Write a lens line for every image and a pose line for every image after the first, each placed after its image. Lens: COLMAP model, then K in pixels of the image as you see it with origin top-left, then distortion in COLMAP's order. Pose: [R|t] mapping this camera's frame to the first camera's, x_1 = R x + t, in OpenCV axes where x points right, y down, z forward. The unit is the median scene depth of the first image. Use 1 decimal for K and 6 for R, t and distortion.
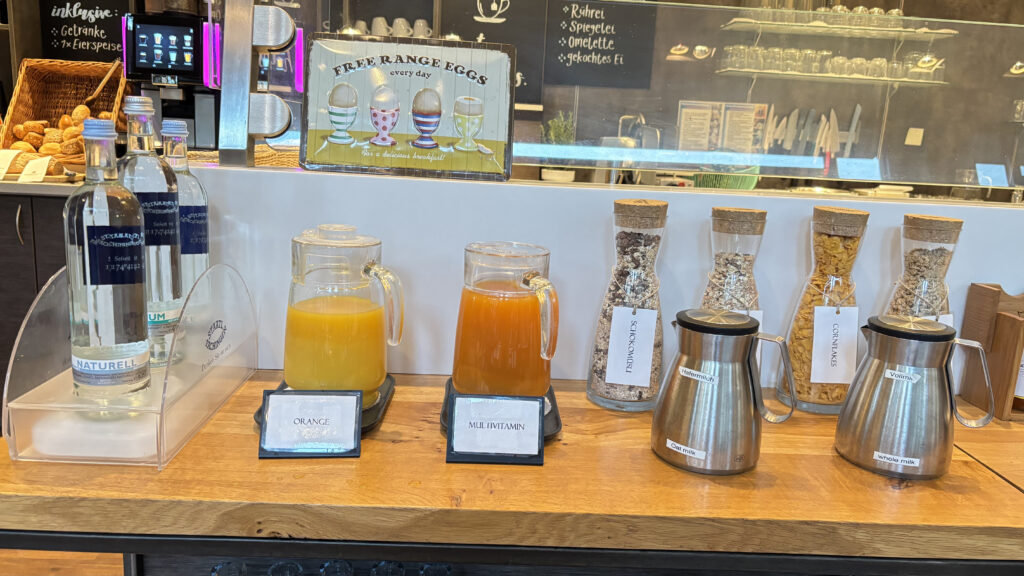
lens RADIAL K [[806.2, 0, 512.8], [0, 806.2, 293.8], [0, 0, 1]] dist [-0.005311, -0.007782]
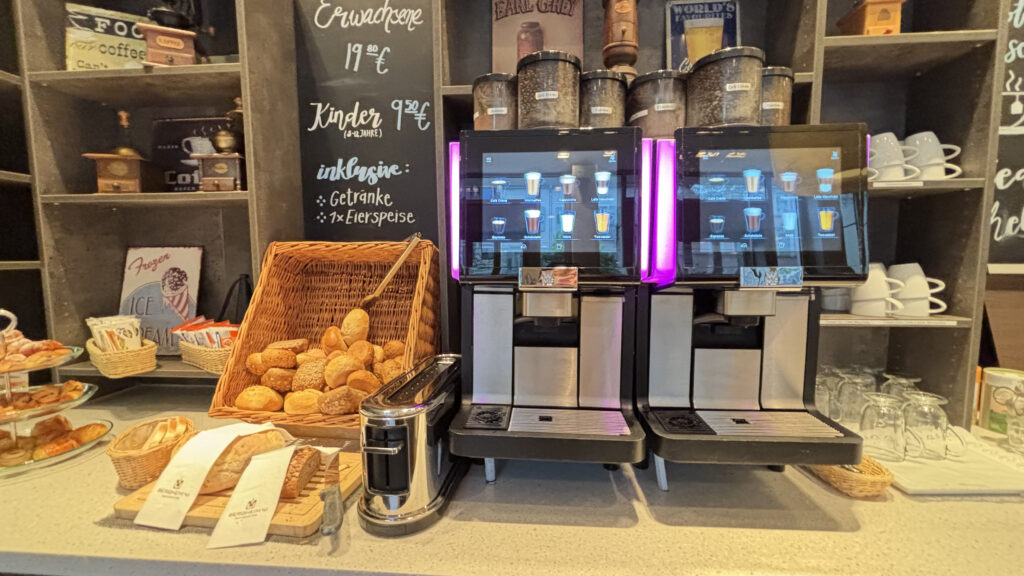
lens RADIAL K [[417.8, 0, 509.0], [0, 417.8, 287.5], [0, 0, 1]] dist [0.004696, 0.002353]
pose [[0.990468, -0.045257, -0.130094, -0.366142], [0.028513, 0.991389, -0.127805, -0.201511], [0.134758, 0.122878, 0.983230, 0.675634]]
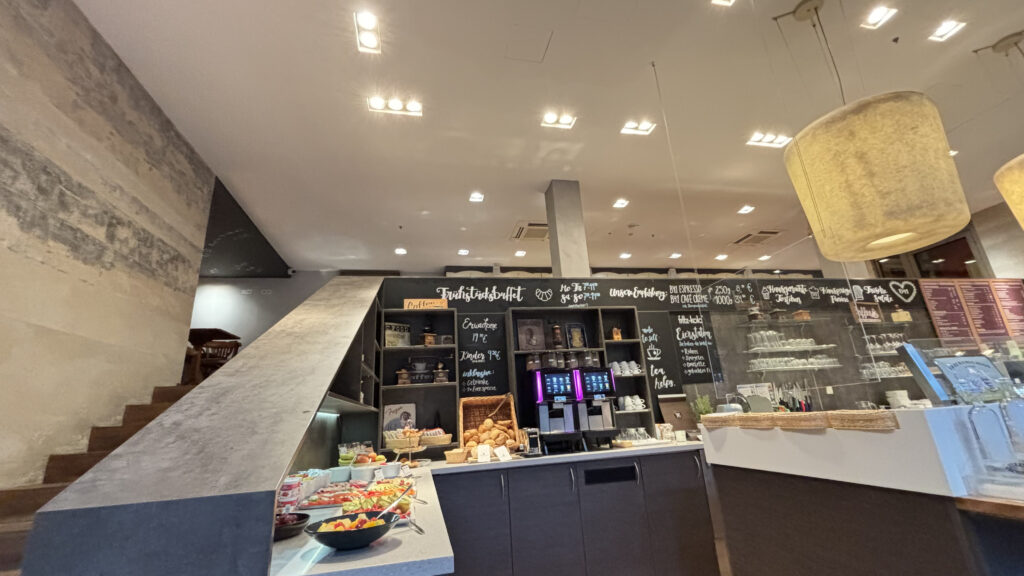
lens RADIAL K [[417.8, 0, 512.8], [0, 417.8, 288.4], [0, 0, 1]] dist [0.004696, 0.002353]
pose [[0.979254, -0.062682, 0.192698, -0.637865], [0.148162, 0.870220, -0.469856, -0.022965], [-0.138238, 0.488659, 0.861454, -0.042493]]
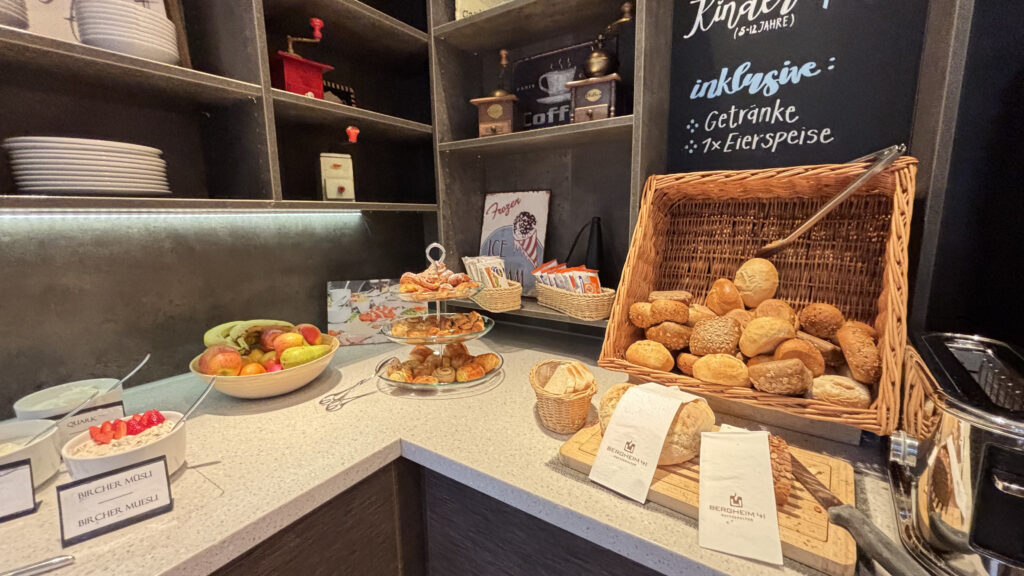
lens RADIAL K [[417.8, 0, 519.2], [0, 417.8, 287.6], [0, 0, 1]] dist [0.004696, 0.002353]
pose [[0.812661, 0.039533, -0.581394, -0.493175], [-0.067984, 0.997315, -0.027213, -0.195736], [0.578757, 0.061640, 0.813167, 0.694325]]
